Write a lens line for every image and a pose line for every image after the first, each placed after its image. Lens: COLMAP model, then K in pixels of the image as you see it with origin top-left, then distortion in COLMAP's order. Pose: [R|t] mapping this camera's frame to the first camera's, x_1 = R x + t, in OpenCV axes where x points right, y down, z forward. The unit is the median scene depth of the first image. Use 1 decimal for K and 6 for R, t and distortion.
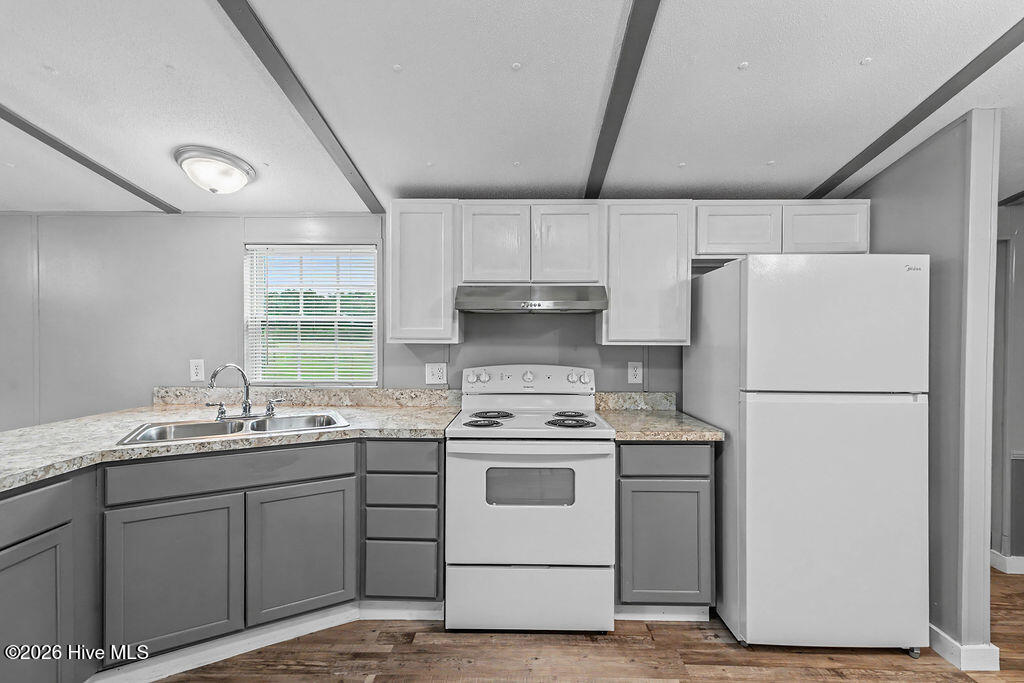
lens RADIAL K [[458.7, 0, 513.7], [0, 458.7, 344.2], [0, 0, 1]] dist [0.005934, 0.000608]
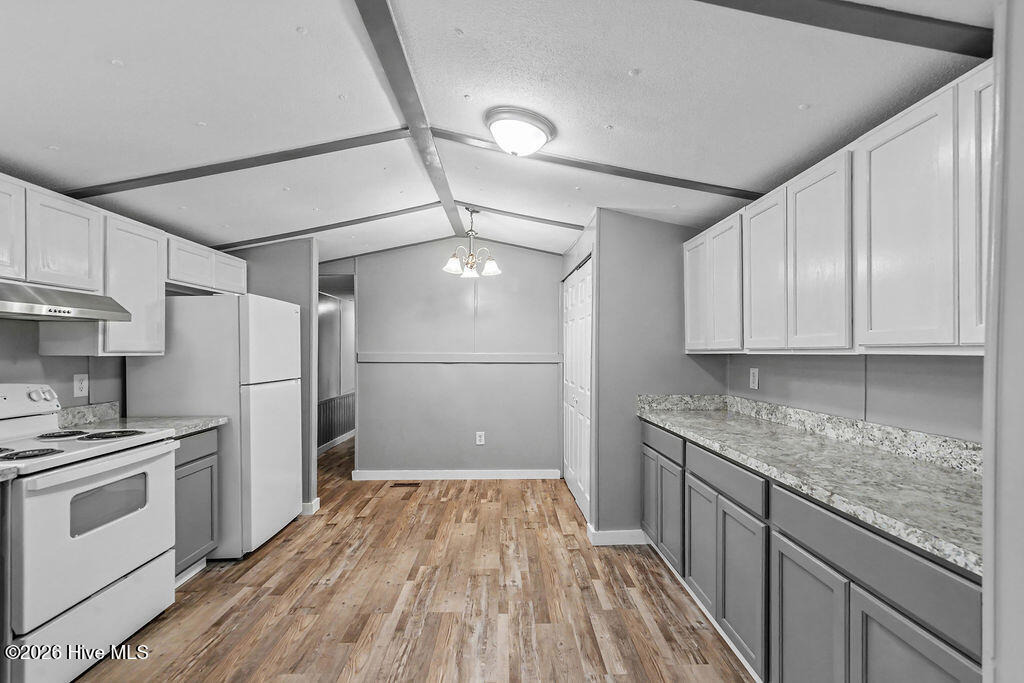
lens RADIAL K [[458.7, 0, 512.7], [0, 458.7, 346.7], [0, 0, 1]] dist [0.005934, 0.000608]
pose [[-0.041938, 0.007023, 0.999096, -0.875259], [0.013733, 0.999885, -0.006452, -0.000188], [-0.999026, 0.013450, -0.042029, 0.169166]]
